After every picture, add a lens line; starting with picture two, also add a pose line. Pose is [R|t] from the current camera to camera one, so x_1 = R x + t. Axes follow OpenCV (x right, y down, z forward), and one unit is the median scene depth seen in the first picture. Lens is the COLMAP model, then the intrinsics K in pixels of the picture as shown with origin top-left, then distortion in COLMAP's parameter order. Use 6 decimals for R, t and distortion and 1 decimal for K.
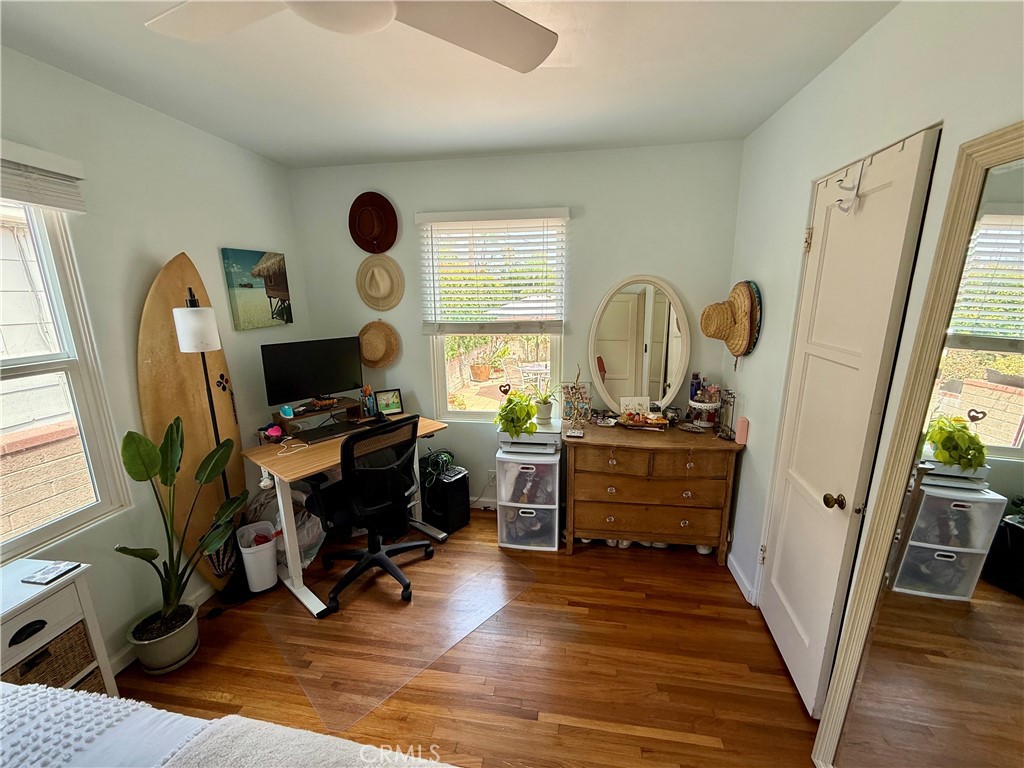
lens RADIAL K [[411.0, 0, 516.8], [0, 411.0, 383.3], [0, 0, 1]] dist [0.000569, -0.000114]
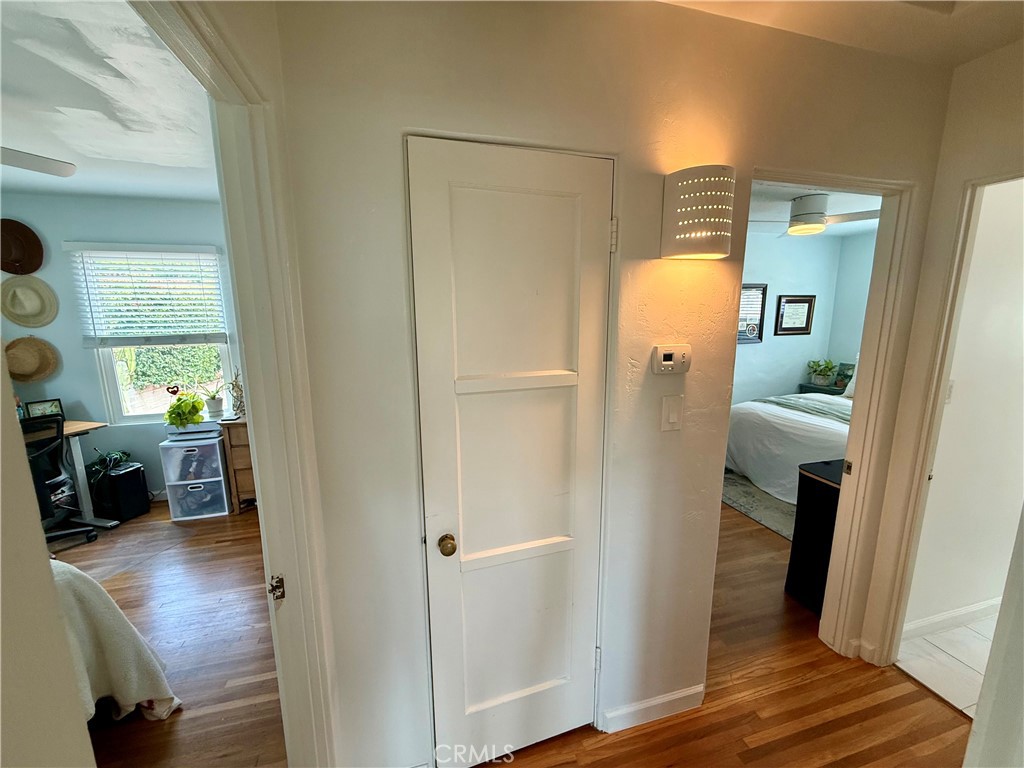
lens RADIAL K [[411.0, 0, 513.6], [0, 411.0, 381.9], [0, 0, 1]] dist [0.000569, -0.000114]
pose [[0.913353, -0.066741, 0.401662, 0.413681], [0.085777, 0.995875, -0.029575, 0.114587], [-0.398032, 0.061465, 0.915310, -0.519242]]
